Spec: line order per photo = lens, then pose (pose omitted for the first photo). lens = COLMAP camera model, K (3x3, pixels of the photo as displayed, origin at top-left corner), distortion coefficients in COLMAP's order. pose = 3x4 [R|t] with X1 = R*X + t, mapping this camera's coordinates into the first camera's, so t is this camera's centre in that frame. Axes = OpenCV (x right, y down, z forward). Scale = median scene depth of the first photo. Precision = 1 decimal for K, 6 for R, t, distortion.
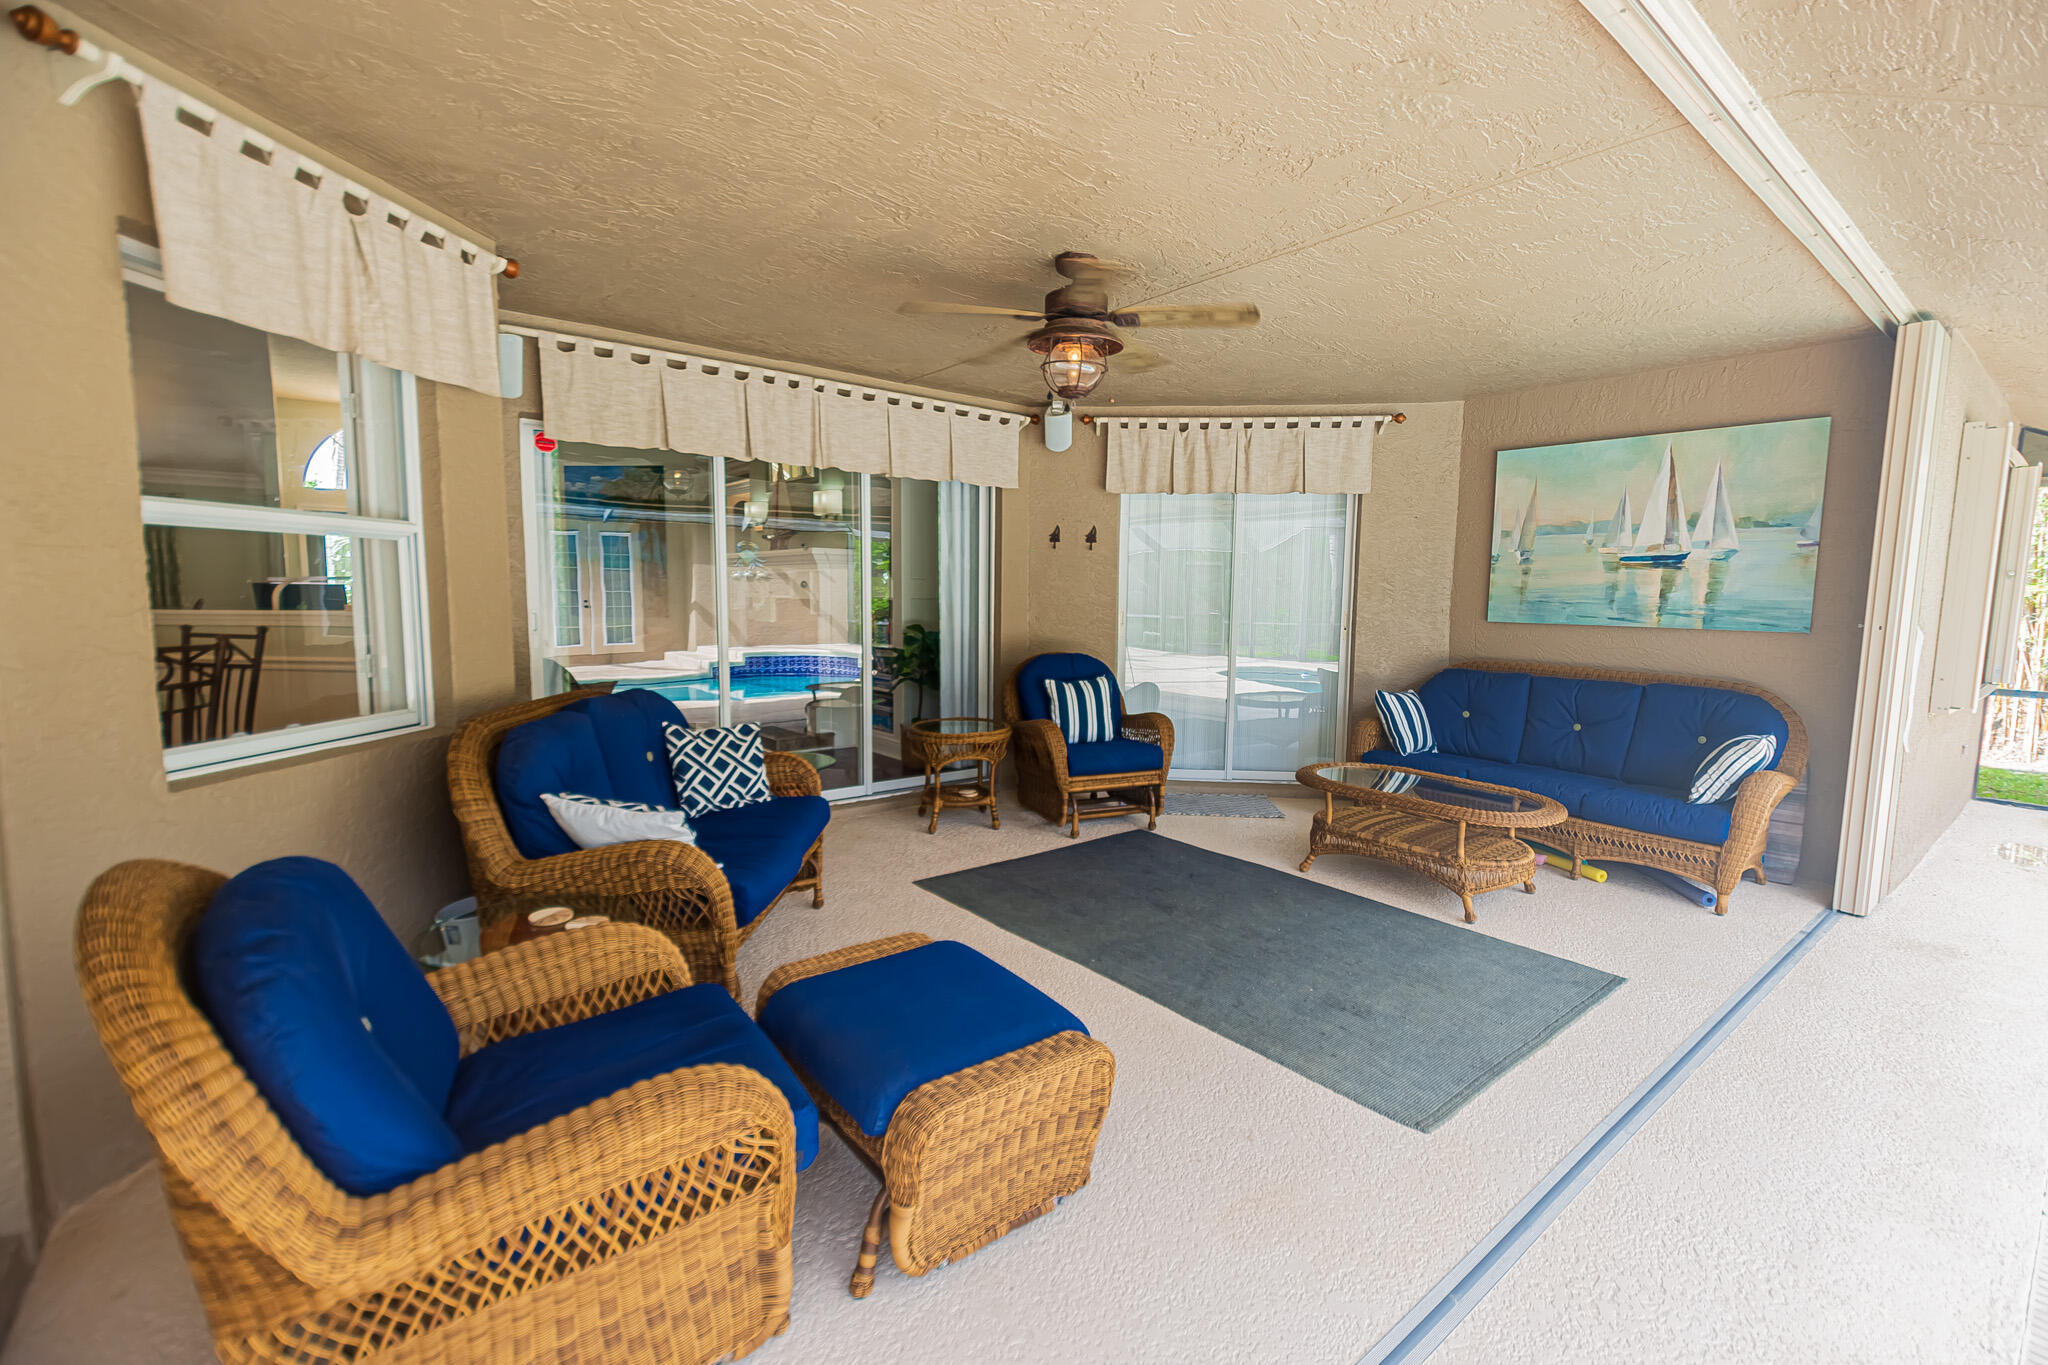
lens RADIAL K [[899.5, 0, 1041.3], [0, 899.5, 681.6], [0, 0, 1]] dist [0.010499, -0.011954]
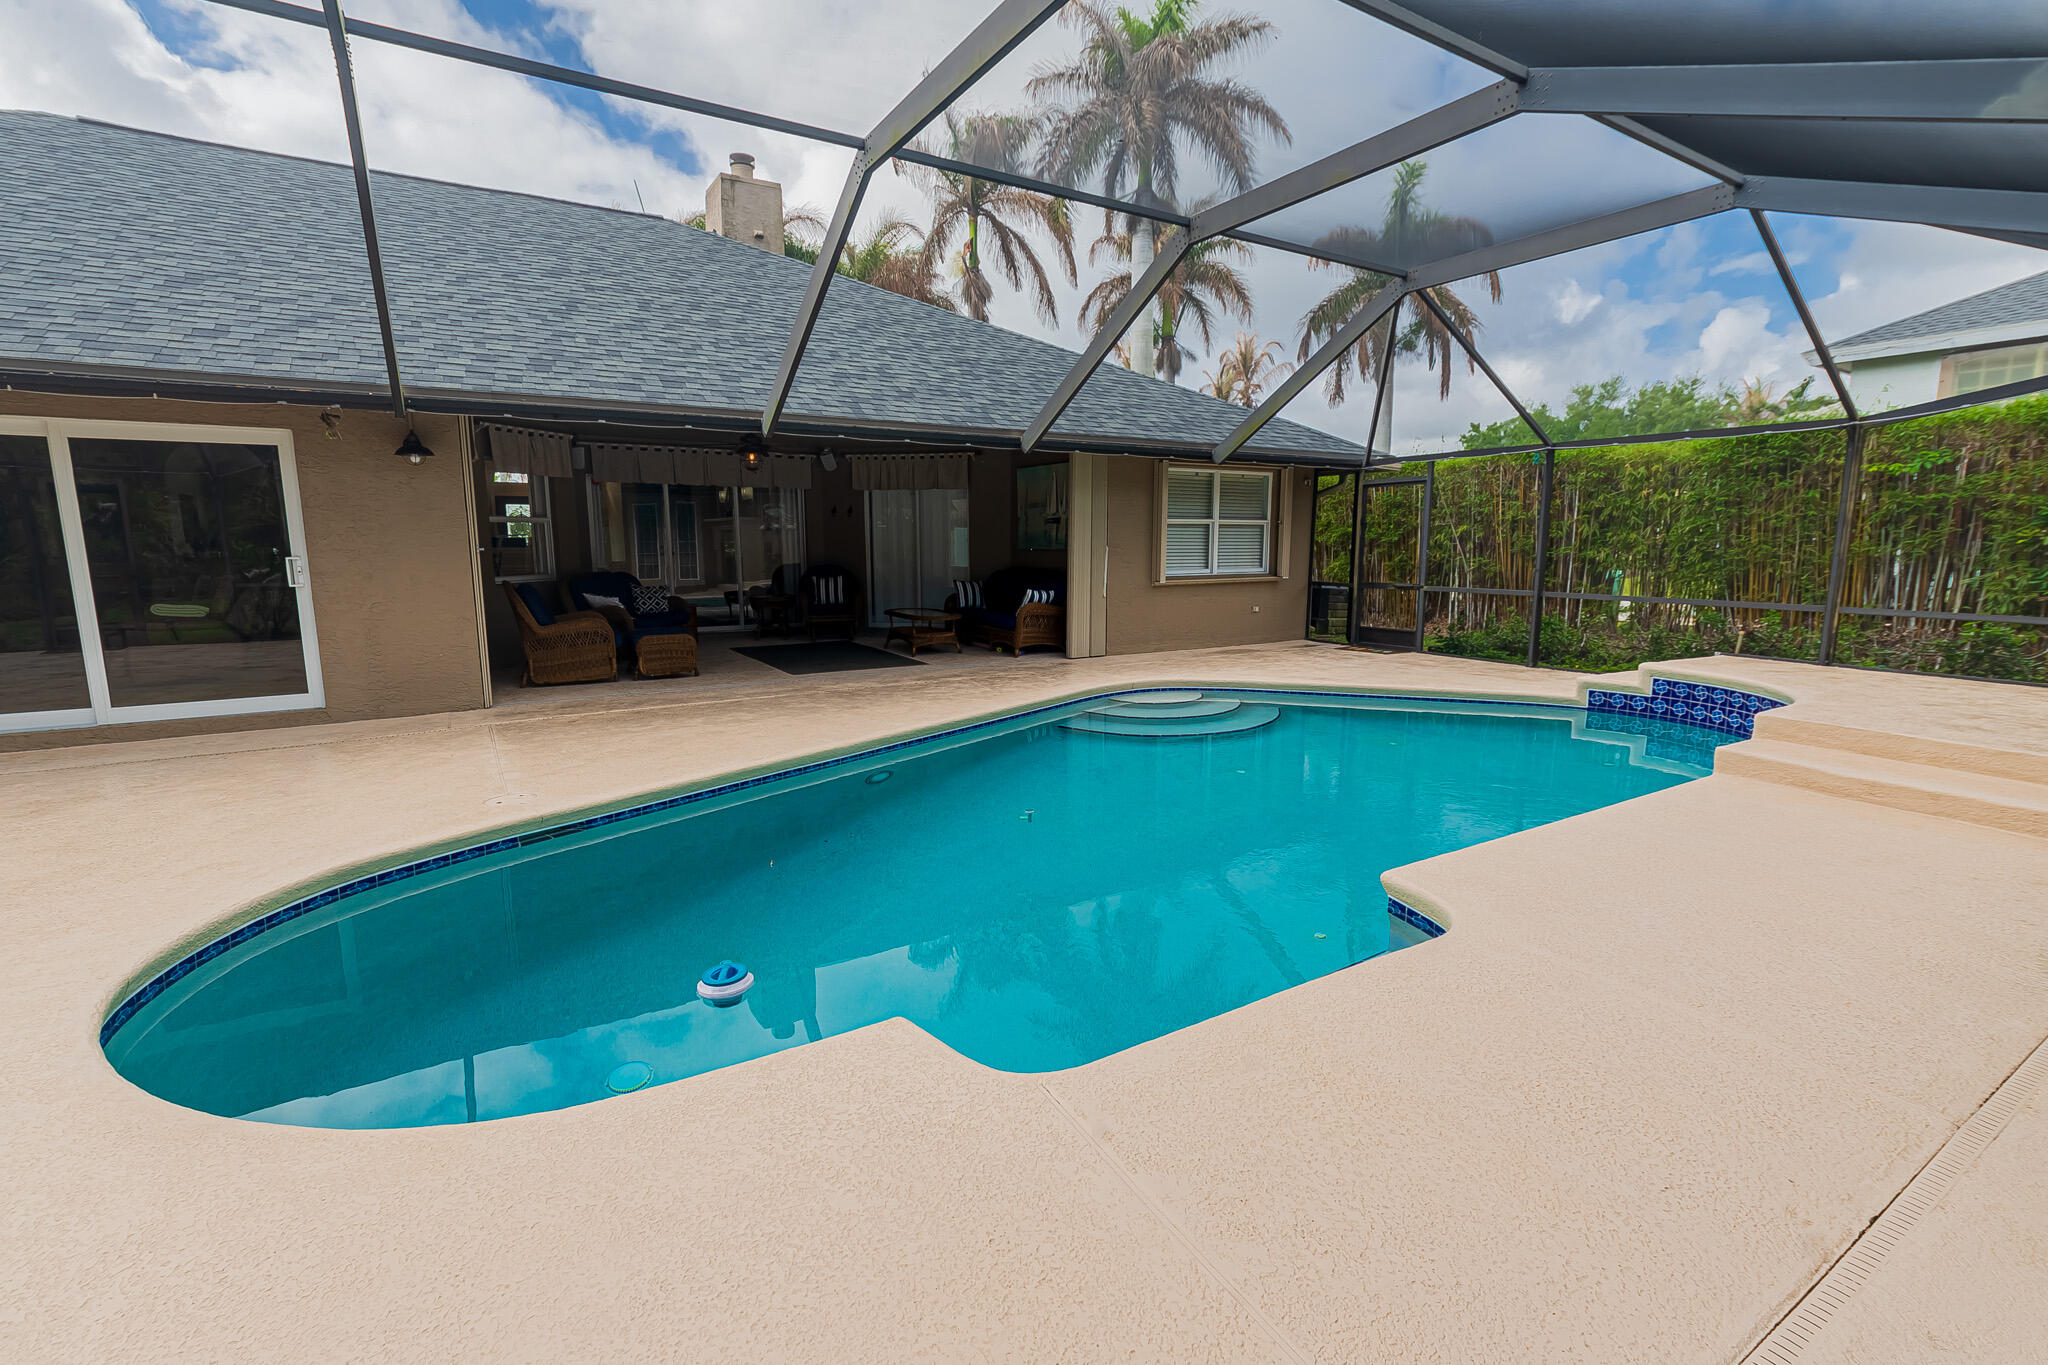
lens RADIAL K [[899.5, 0, 1041.3], [0, 899.5, 681.6], [0, 0, 1]] dist [0.010499, -0.011954]
pose [[0.992284, 0.007482, -0.123763, 0.955581], [-0.000532, 0.998425, 0.056093, 0.150003], [0.123988, -0.055595, 0.990725, -1.320125]]
